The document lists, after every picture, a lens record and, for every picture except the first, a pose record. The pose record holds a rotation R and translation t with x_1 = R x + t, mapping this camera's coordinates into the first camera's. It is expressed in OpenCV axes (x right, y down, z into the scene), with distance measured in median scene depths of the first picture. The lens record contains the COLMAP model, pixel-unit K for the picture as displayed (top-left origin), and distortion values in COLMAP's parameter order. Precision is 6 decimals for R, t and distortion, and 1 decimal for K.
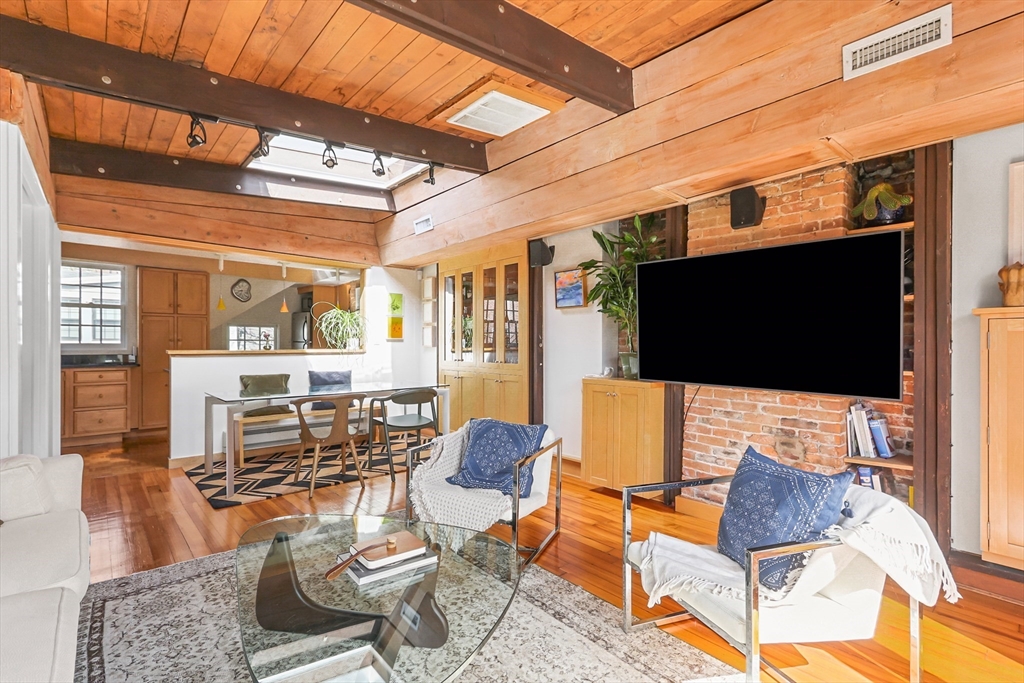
lens RADIAL K [[470.9, 0, 506.8], [0, 470.9, 344.7], [0, 0, 1]] dist [0.001115, -0.000510]
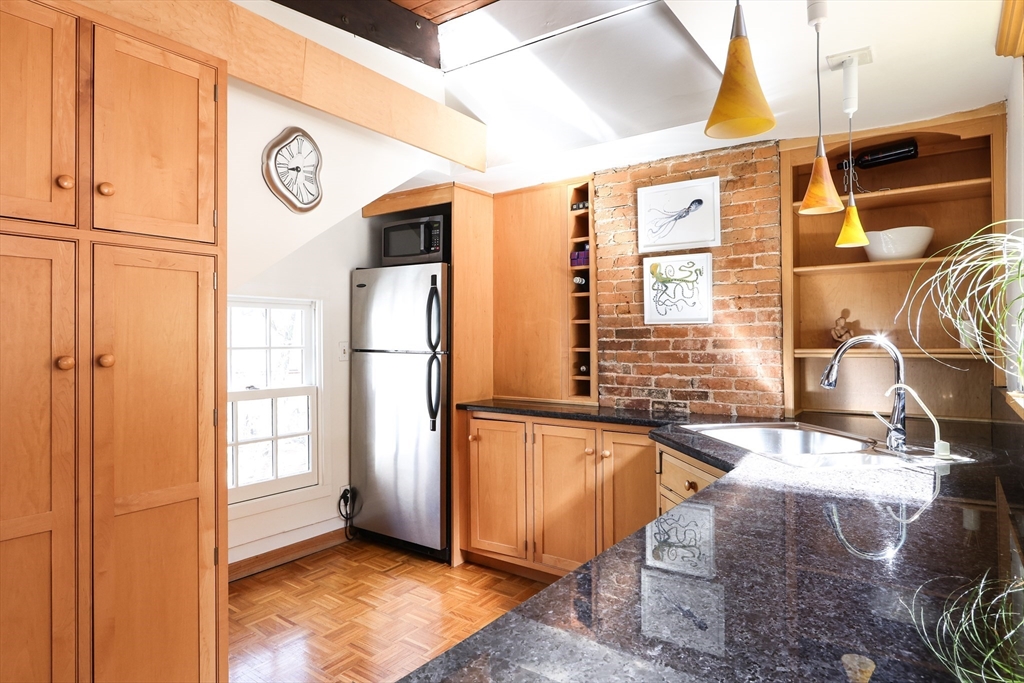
lens RADIAL K [[597.8, 0, 509.0], [0, 597.8, 334.2], [0, 0, 1]] dist [0.003523, 0.001029]
pose [[0.976419, -0.001684, 0.215876, -0.679259], [0.002870, 0.999982, -0.005179, -0.021931], [-0.215863, 0.005677, 0.976407, 0.832089]]
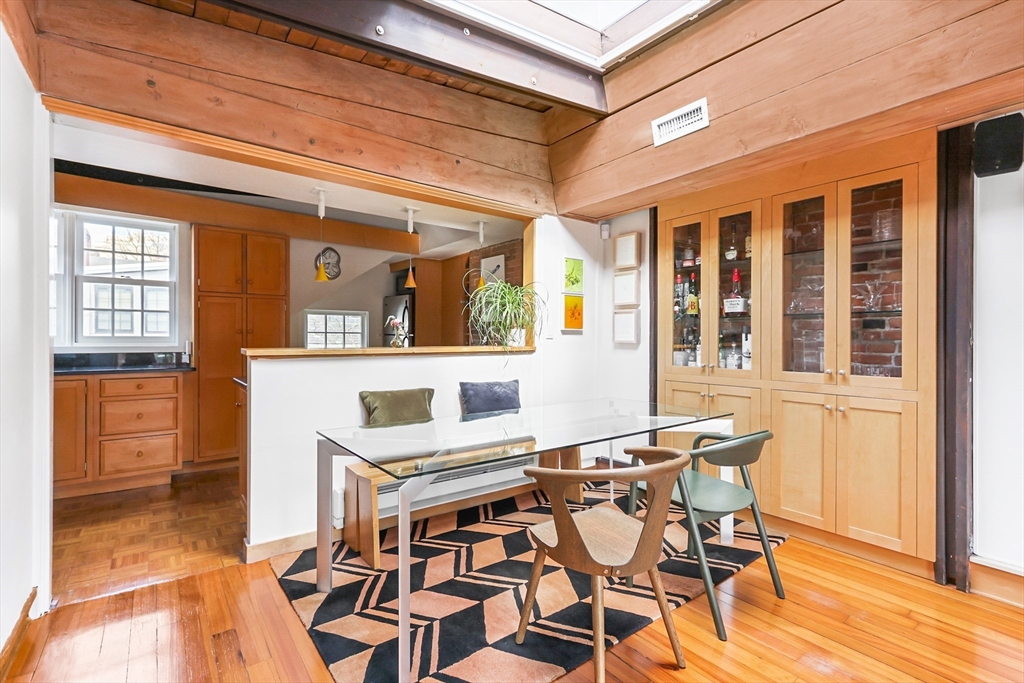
lens RADIAL K [[480.5, 0, 512.0], [0, 480.5, 341.5], [0, 0, 1]] dist [-0.000083, 0.001042]
pose [[0.997056, 0.002588, -0.076639, -0.298047], [-0.002192, 0.999984, 0.005255, 0.000060], [0.076652, -0.005072, 0.997045, 0.378398]]
